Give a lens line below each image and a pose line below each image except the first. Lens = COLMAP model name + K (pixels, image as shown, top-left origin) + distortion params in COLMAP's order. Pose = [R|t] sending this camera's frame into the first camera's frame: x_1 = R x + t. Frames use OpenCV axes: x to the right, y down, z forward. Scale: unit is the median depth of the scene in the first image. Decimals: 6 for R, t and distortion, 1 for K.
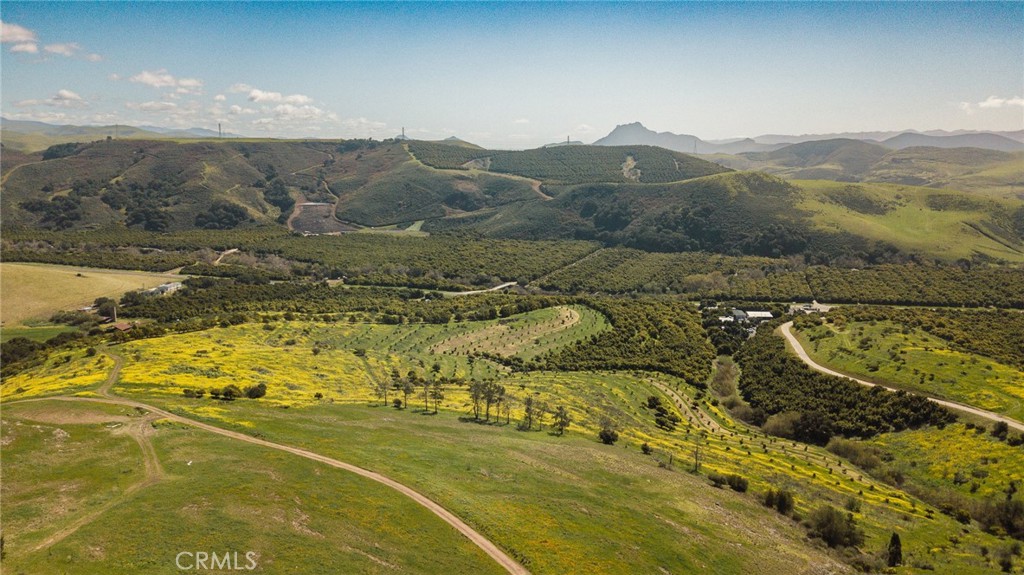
lens RADIAL K [[782.2, 0, 488.7], [0, 782.2, 286.8], [0, 0, 1]] dist [0.018724, -0.011339]
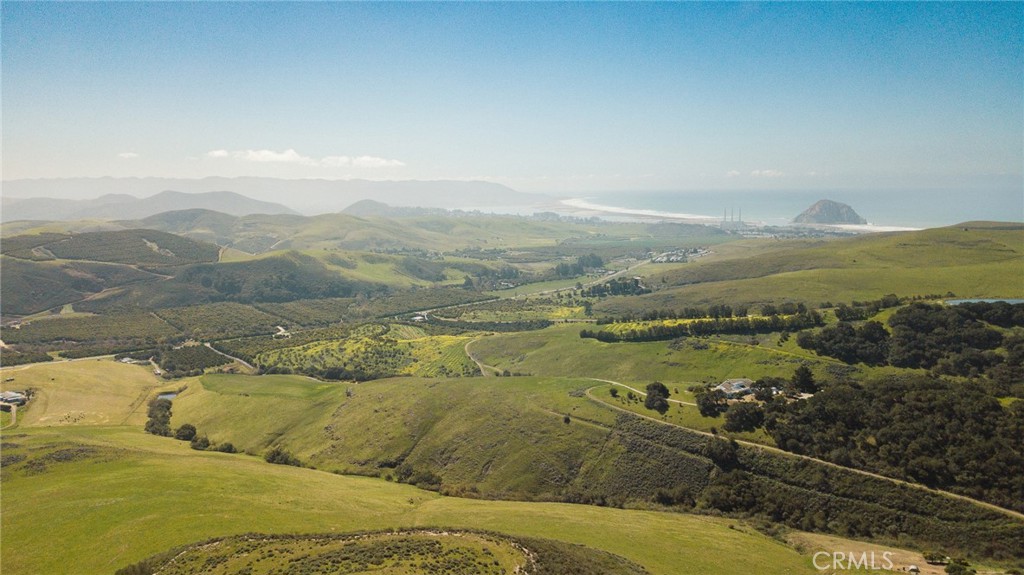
lens RADIAL K [[782.2, 0, 488.7], [0, 782.2, 286.8], [0, 0, 1]] dist [0.018724, -0.011339]
pose [[0.567225, -0.107952, 0.816457, -0.883048], [0.148853, 0.988483, 0.027282, -0.056204], [-0.809999, 0.106057, 0.576761, -0.333273]]
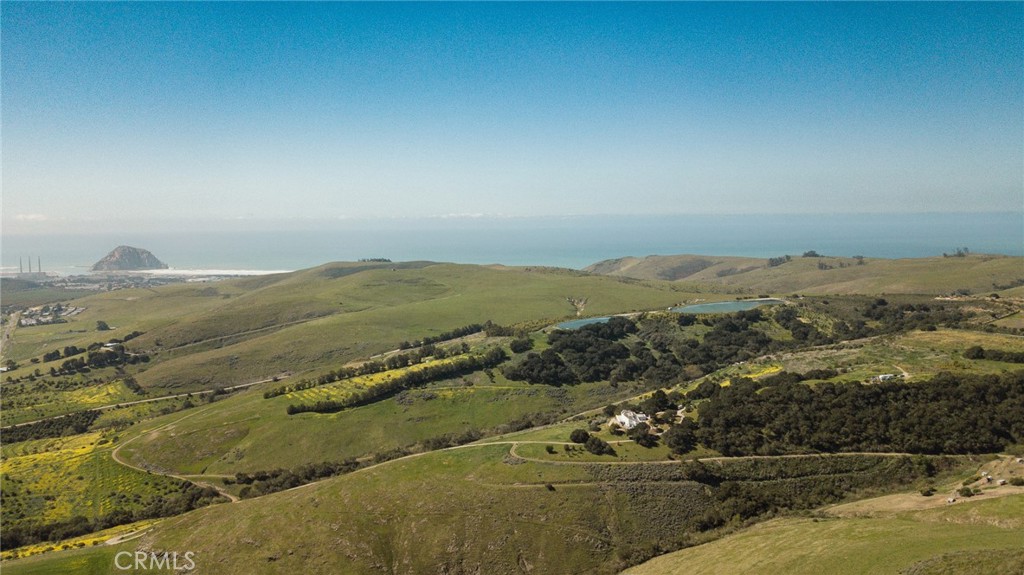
lens RADIAL K [[782.2, 0, 488.7], [0, 782.2, 286.8], [0, 0, 1]] dist [0.018724, -0.011339]
pose [[-0.301891, -0.073526, 0.950503, -0.894121], [0.179834, 0.974730, 0.132517, -0.145809], [-0.936227, 0.210938, -0.281039, 0.085509]]
